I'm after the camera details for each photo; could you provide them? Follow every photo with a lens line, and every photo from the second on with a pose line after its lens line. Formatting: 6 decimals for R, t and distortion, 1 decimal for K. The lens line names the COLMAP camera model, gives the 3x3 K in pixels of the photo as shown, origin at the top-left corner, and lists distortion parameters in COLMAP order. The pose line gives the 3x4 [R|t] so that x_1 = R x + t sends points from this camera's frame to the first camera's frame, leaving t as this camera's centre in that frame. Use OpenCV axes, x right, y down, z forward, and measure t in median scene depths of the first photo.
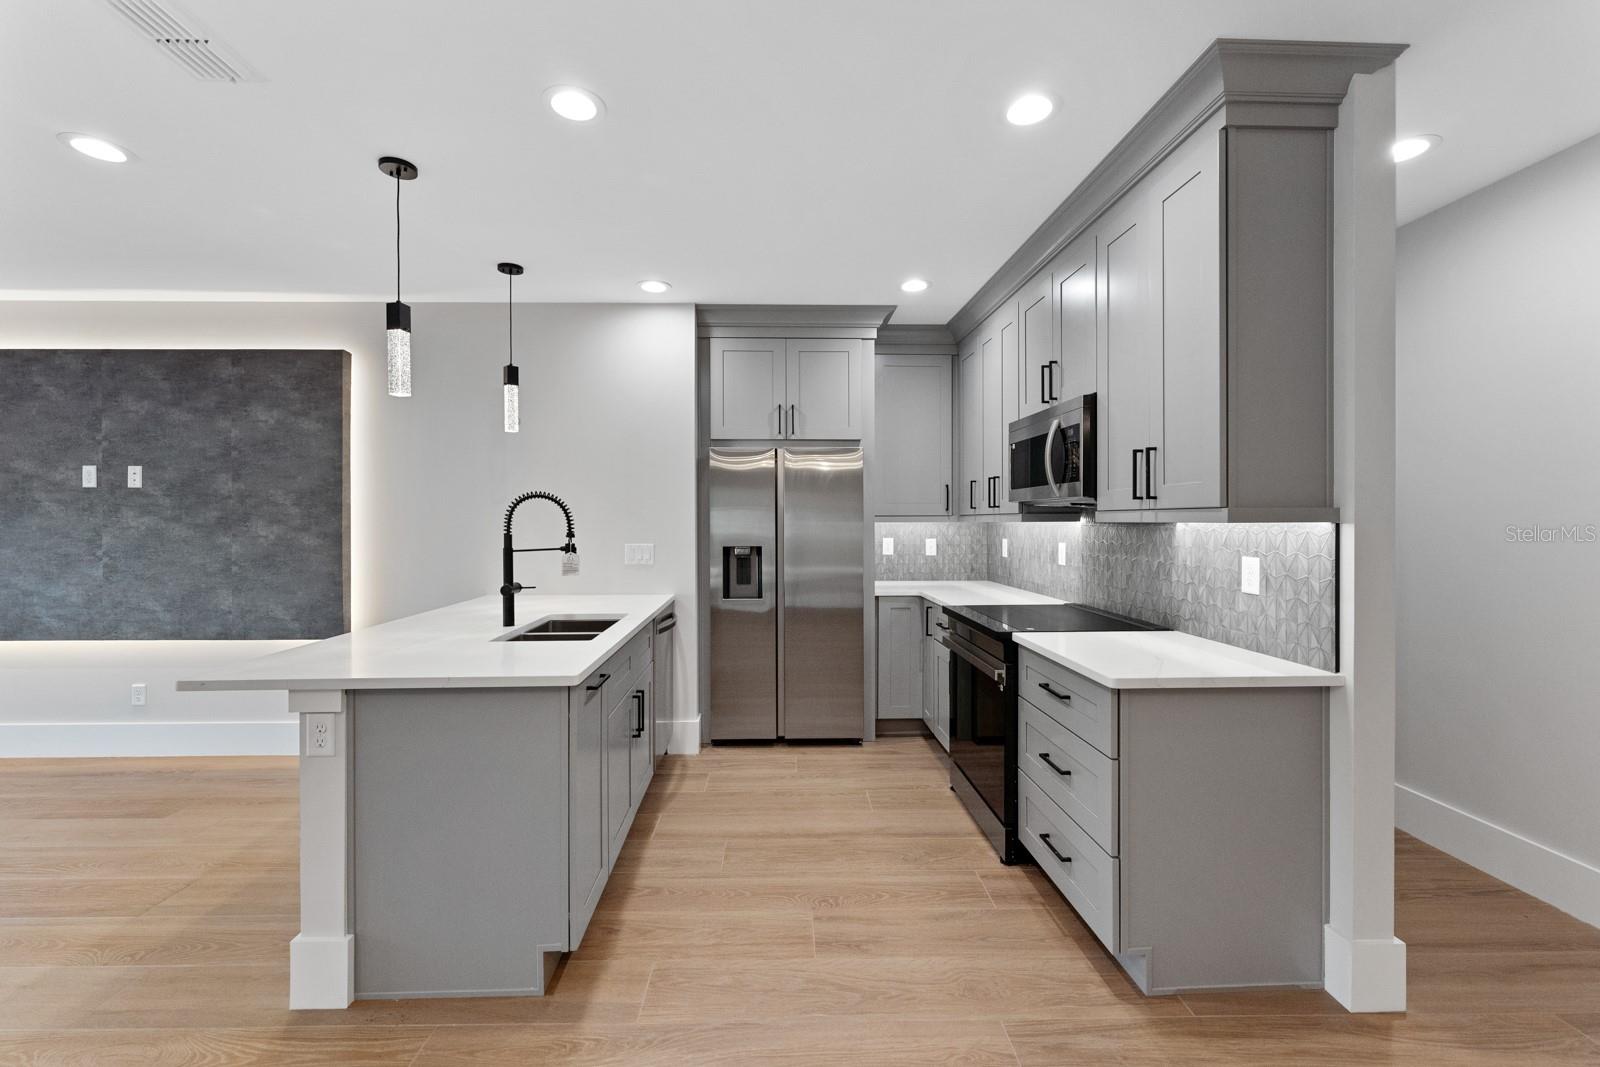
lens RADIAL K [[653.9, 0, 790.8], [0, 653.9, 522.6], [0, 0, 1]] dist [0.001750, 0.000102]
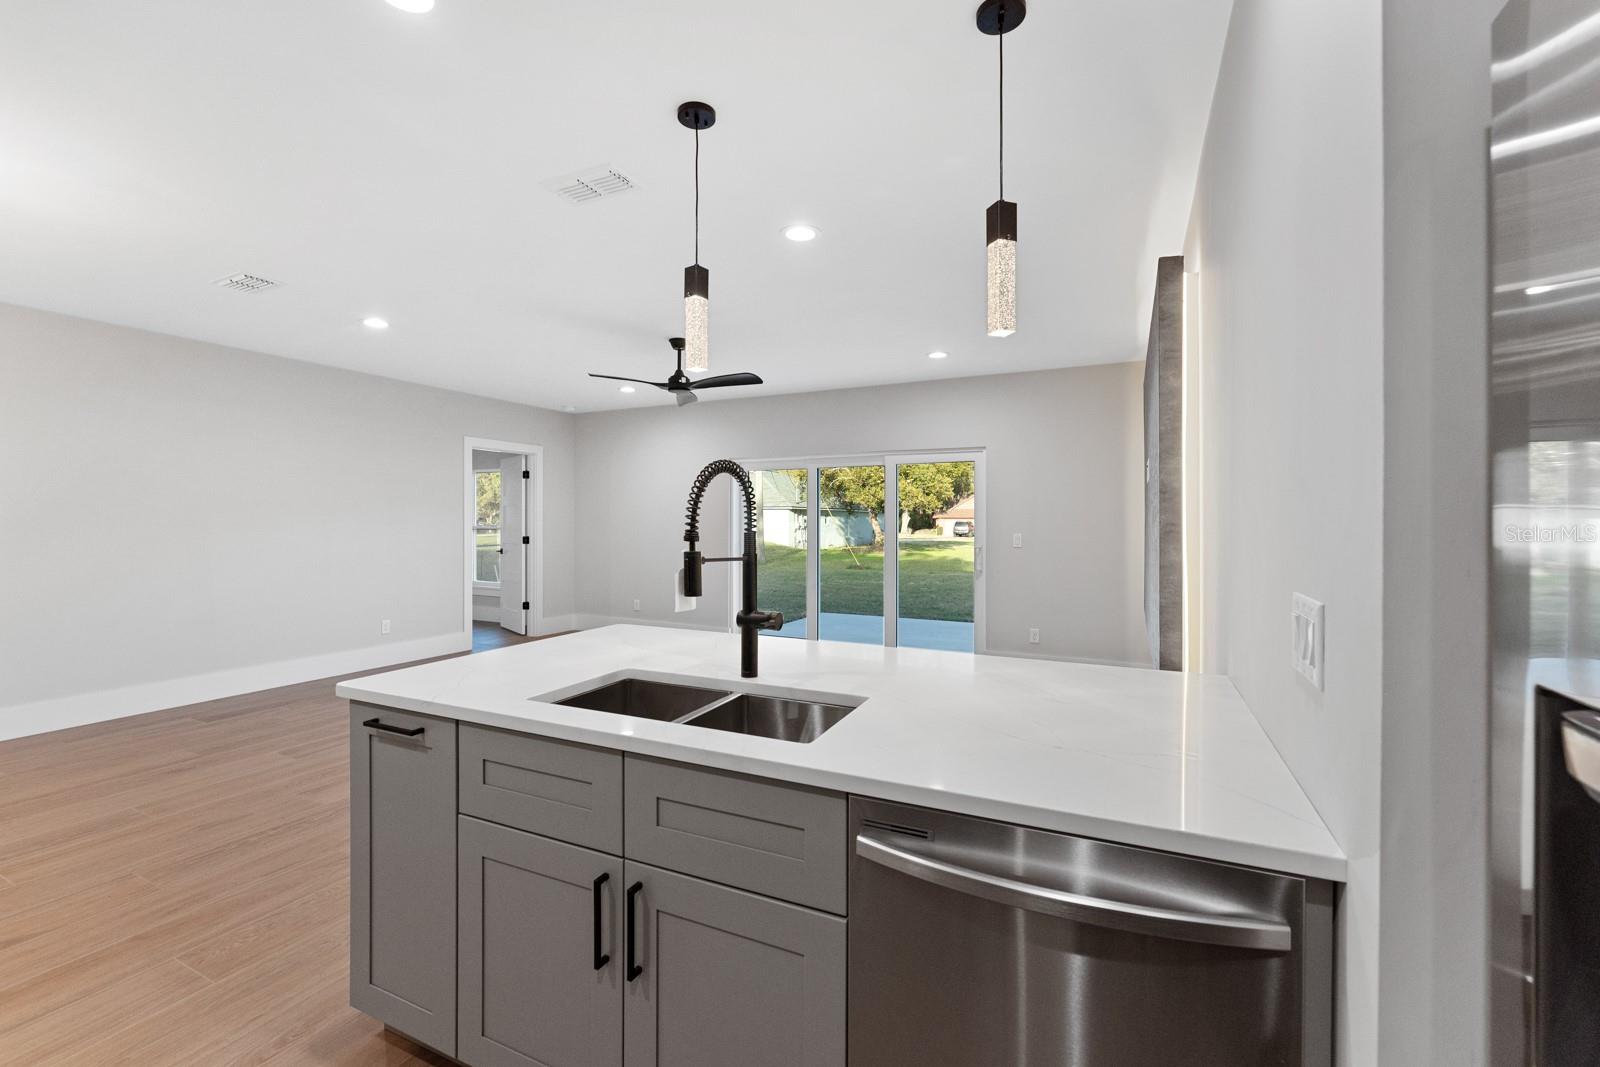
lens RADIAL K [[670.5, 0, 786.8], [0, 670.5, 523.2], [0, 0, 1]] dist [-0.003490, -0.000208]
pose [[-0.463549, 0.004511, -0.886060, 0.103651], [-0.004450, 0.999963, 0.007419, 0.003400], [0.886060, 0.007382, -0.463512, 1.069370]]
